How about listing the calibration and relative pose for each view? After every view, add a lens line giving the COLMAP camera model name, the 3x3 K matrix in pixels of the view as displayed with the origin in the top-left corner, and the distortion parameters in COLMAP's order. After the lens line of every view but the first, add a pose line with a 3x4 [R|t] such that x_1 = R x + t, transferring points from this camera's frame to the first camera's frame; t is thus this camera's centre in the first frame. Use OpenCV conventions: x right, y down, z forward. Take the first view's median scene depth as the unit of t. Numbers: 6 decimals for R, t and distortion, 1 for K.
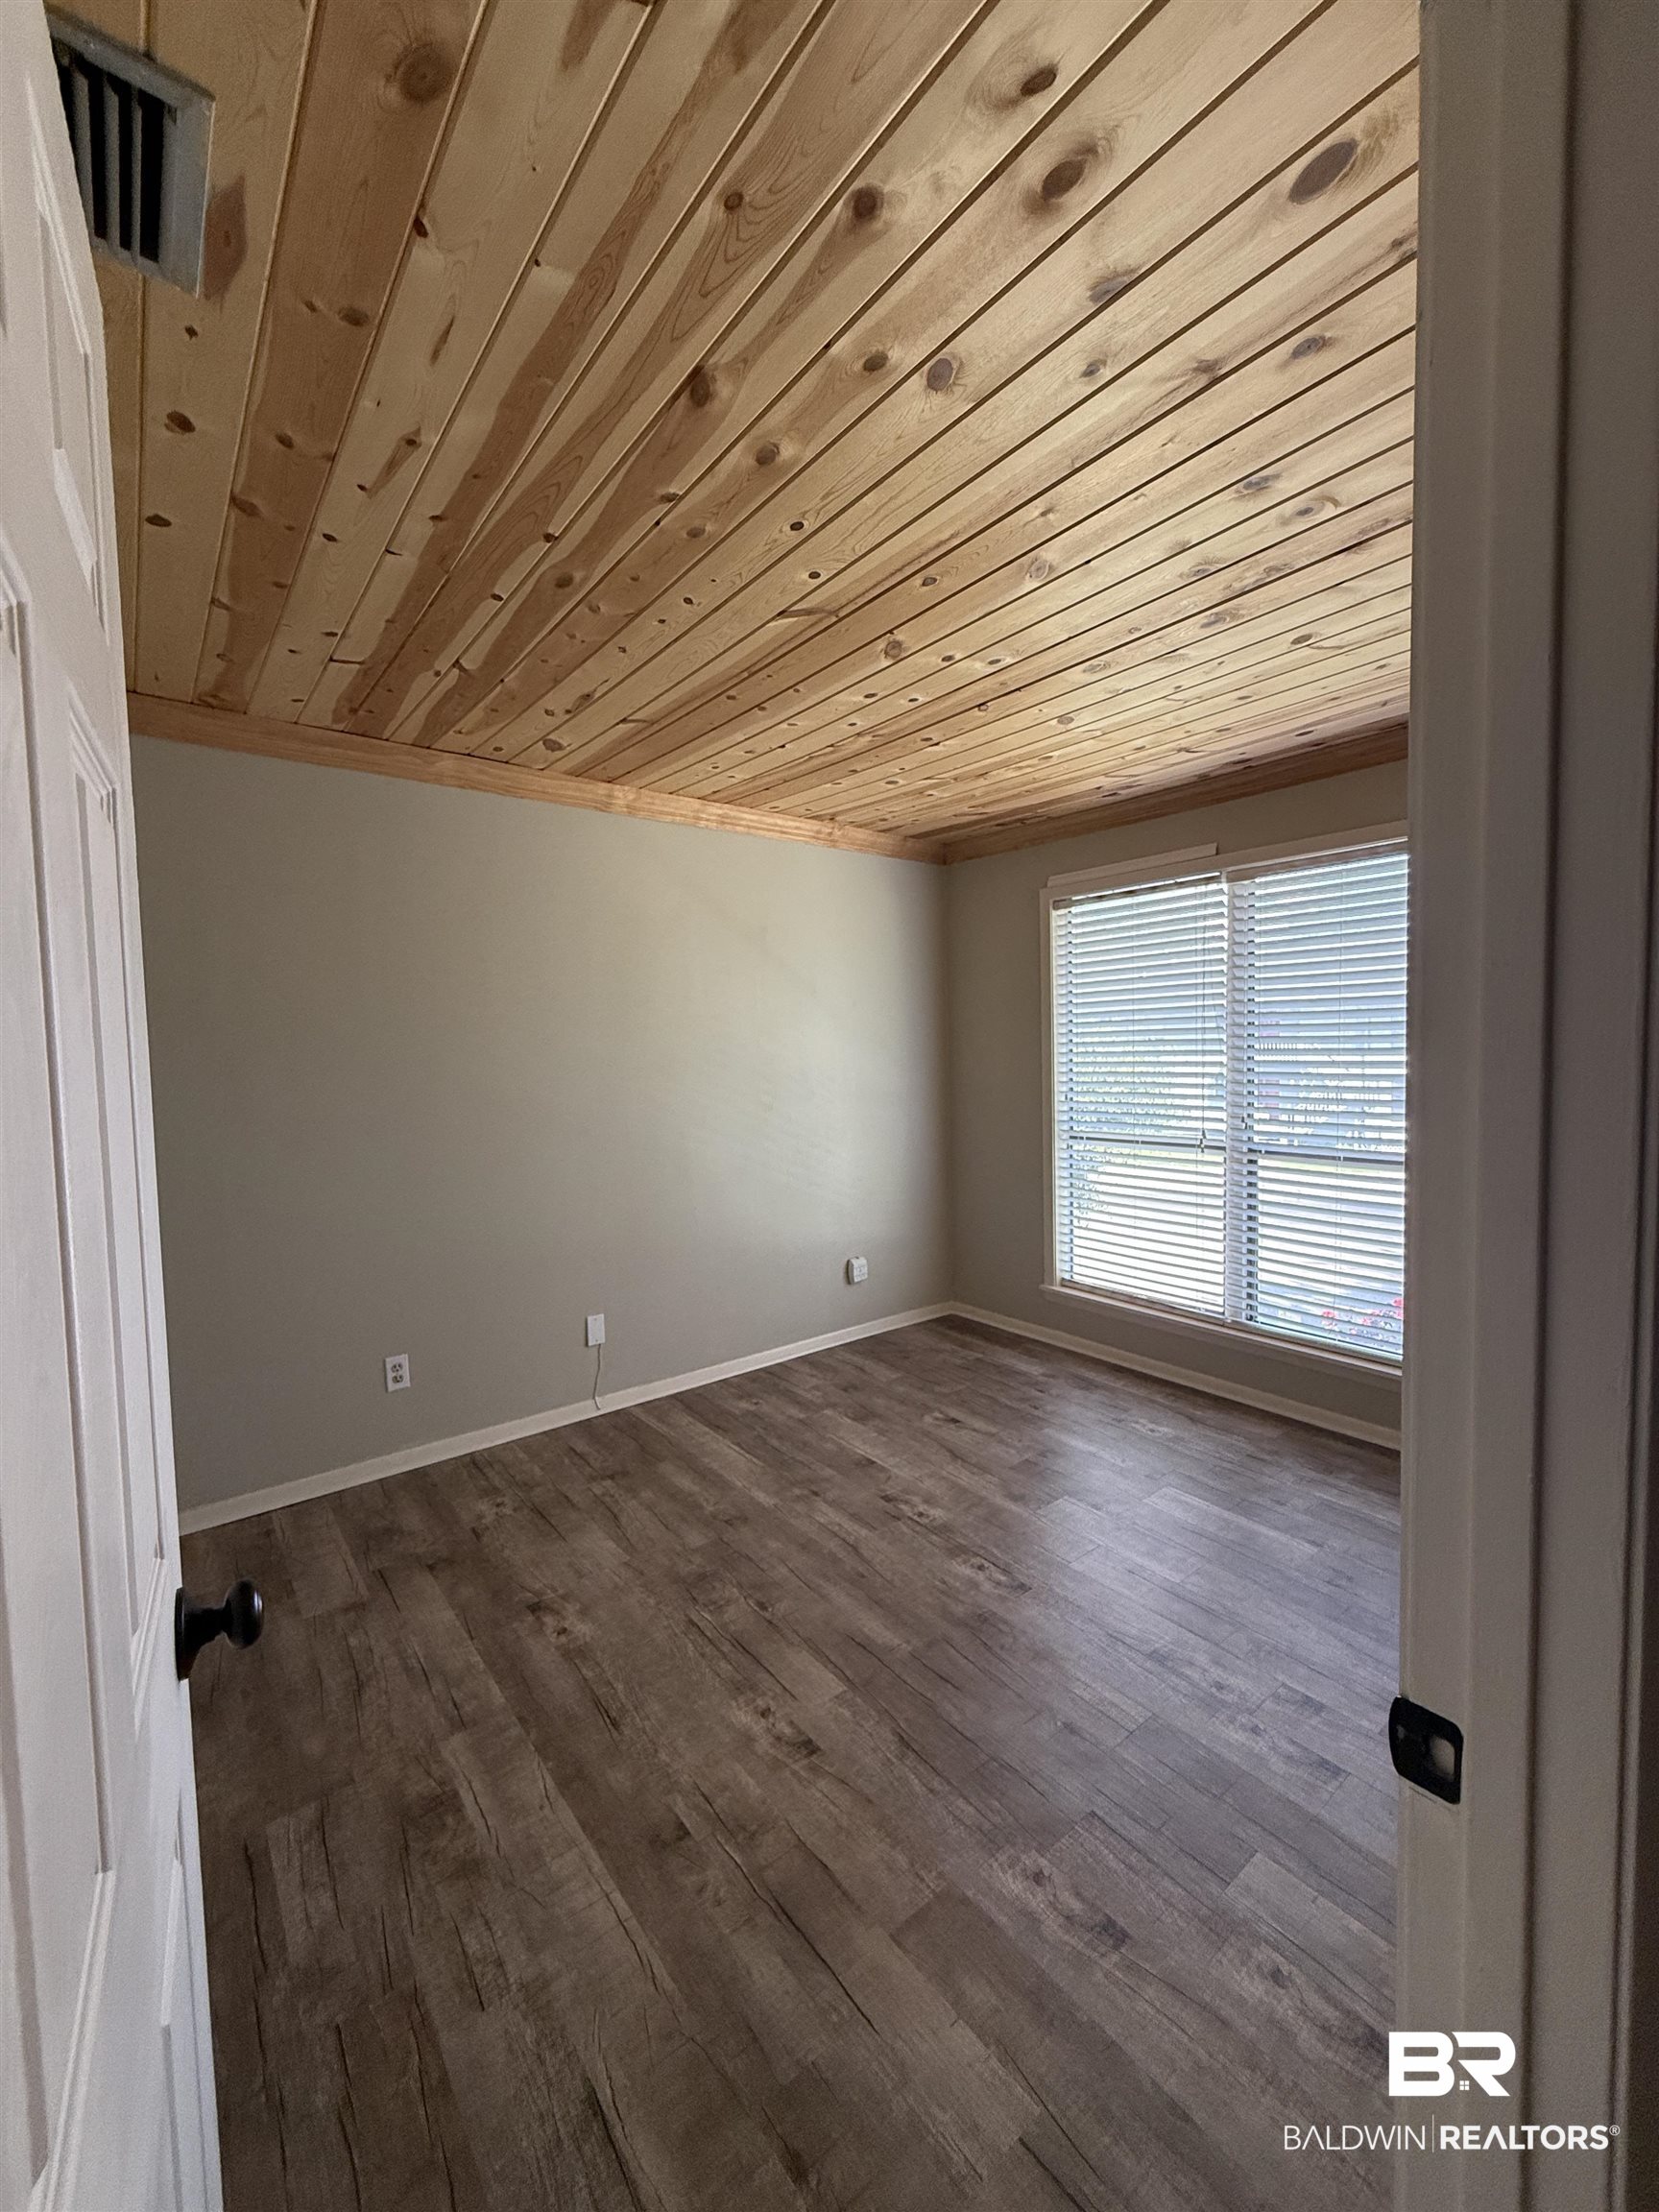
lens RADIAL K [[883.5, 0, 827.6], [0, 883.5, 1097.1], [0, 0, 1]] dist [0.001325, -0.000301]
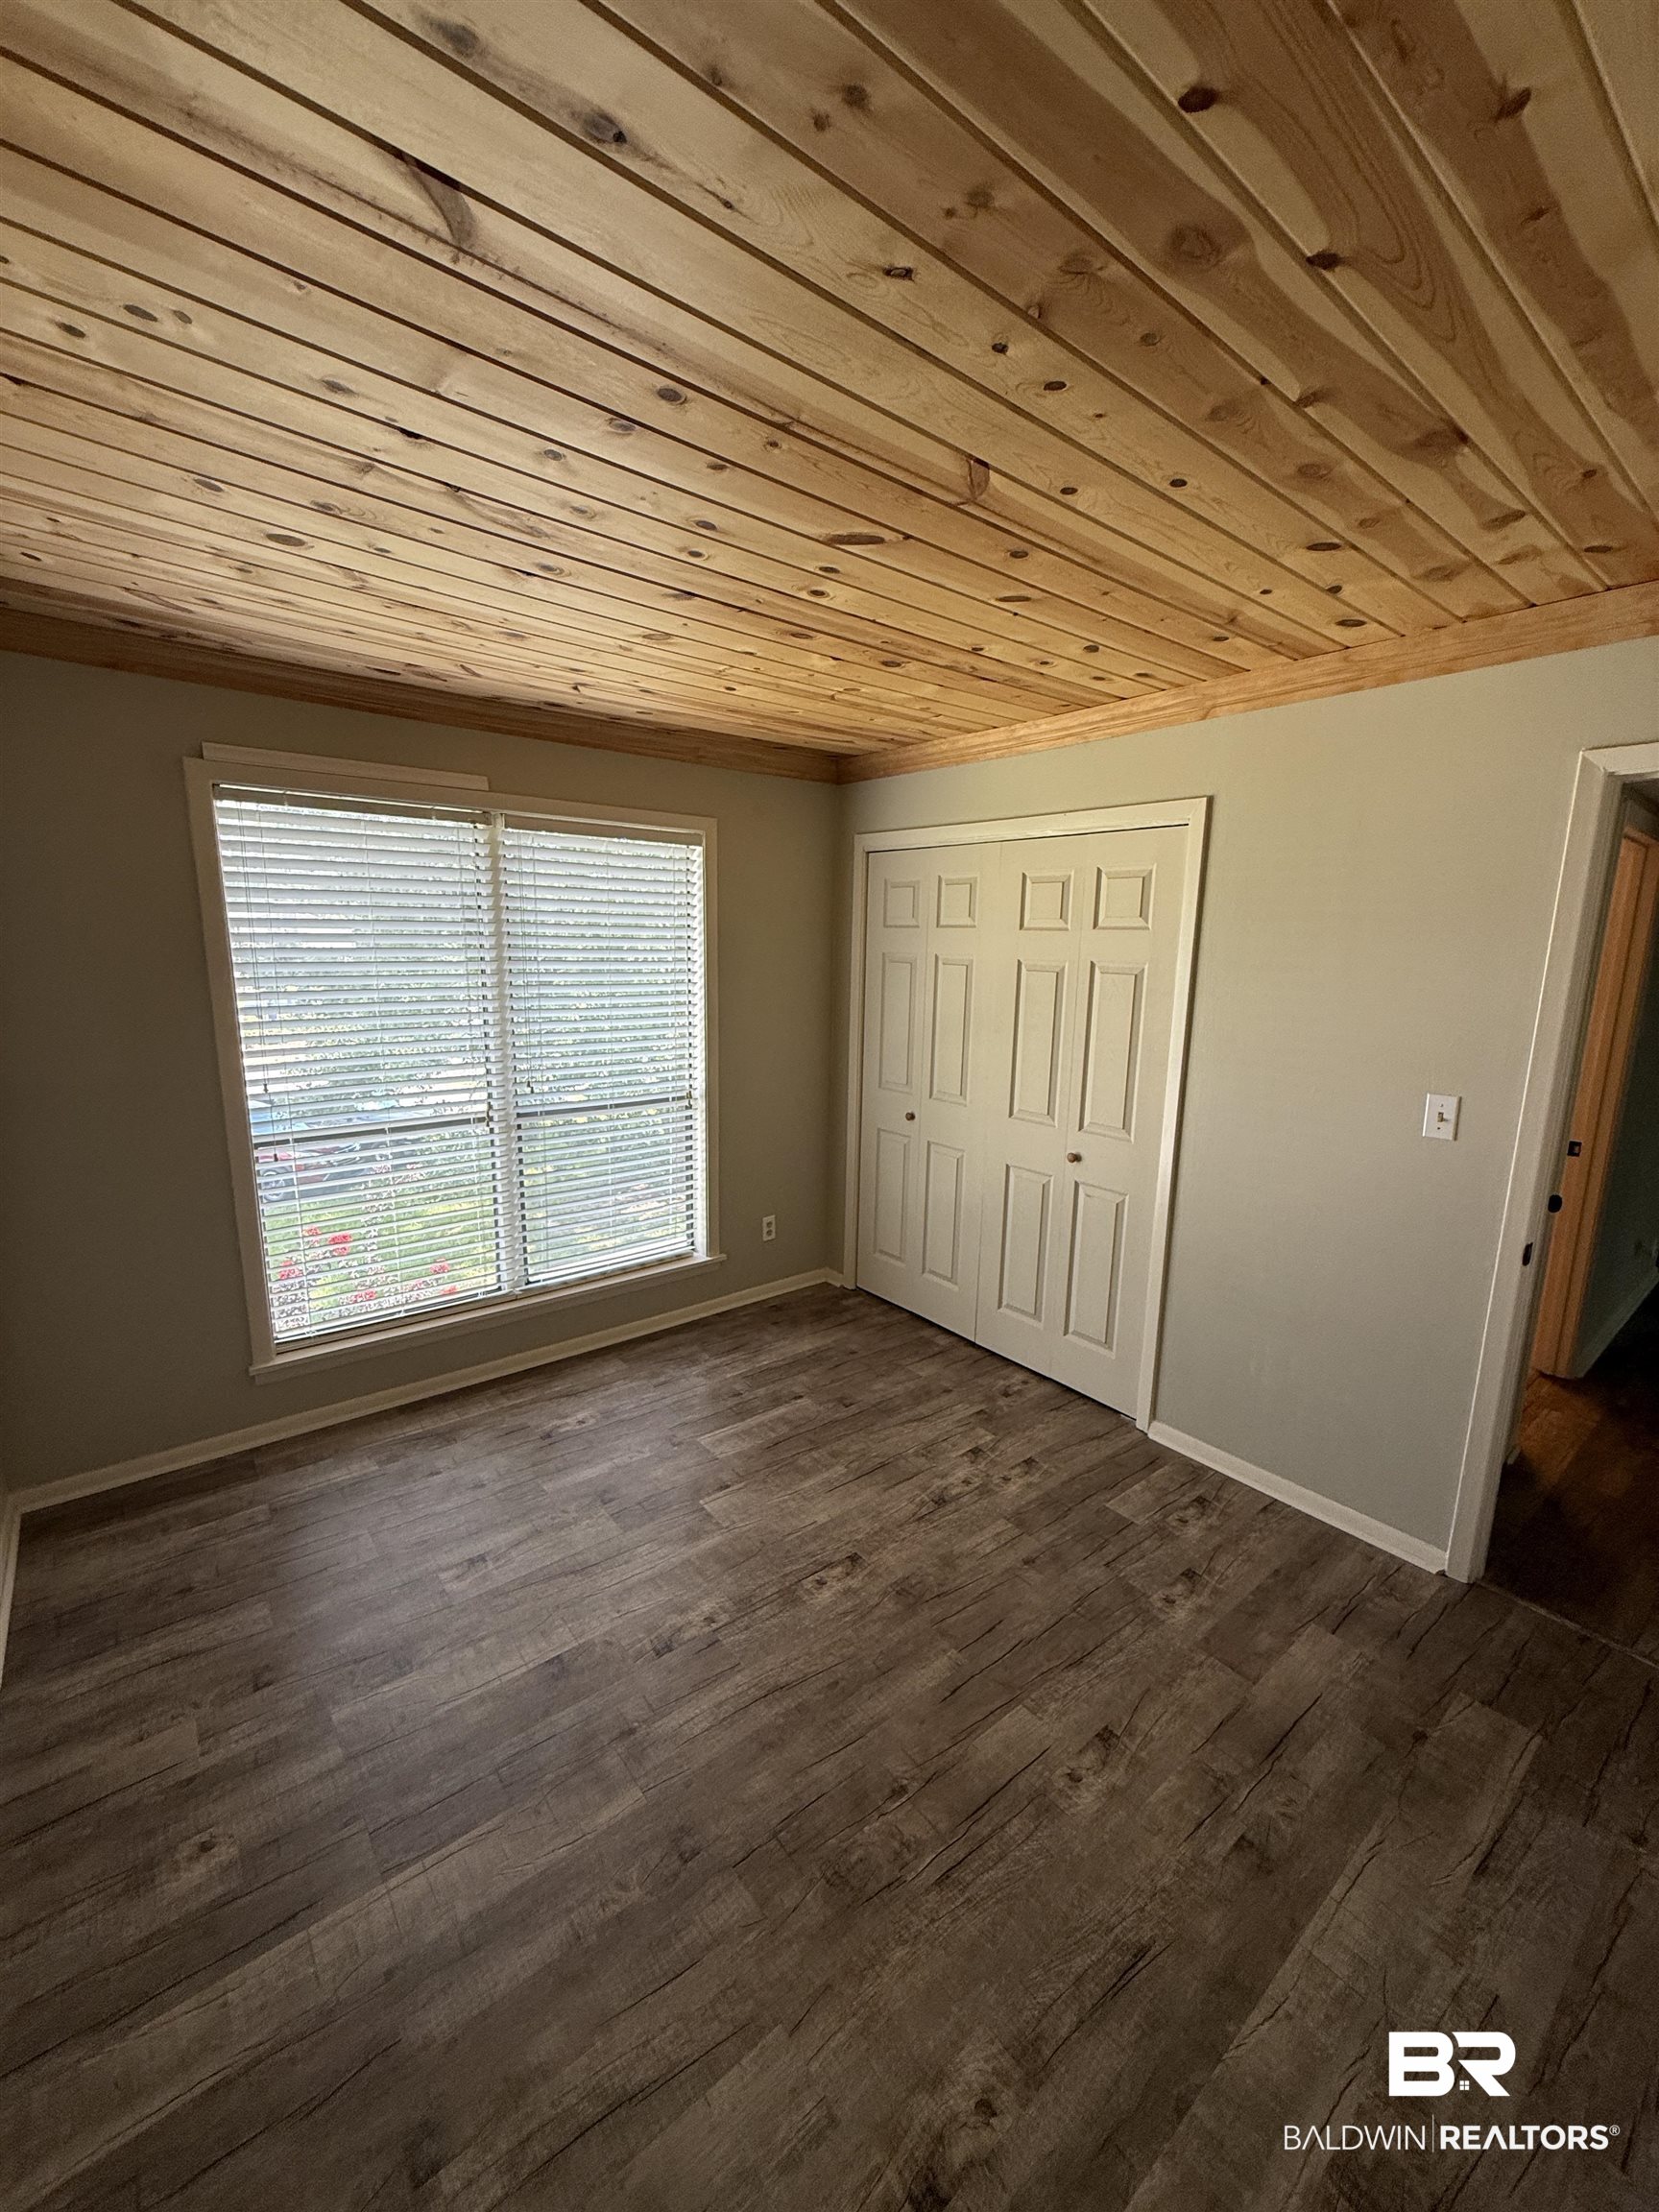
lens RADIAL K [[883.5, 0, 834.1], [0, 883.5, 1099.0], [0, 0, 1]] dist [0.001325, -0.000301]
pose [[-0.012599, -0.159394, 0.987135, -0.677117], [0.035565, 0.986517, 0.159748, -0.139711], [-0.999288, 0.037120, -0.006760, 0.942908]]
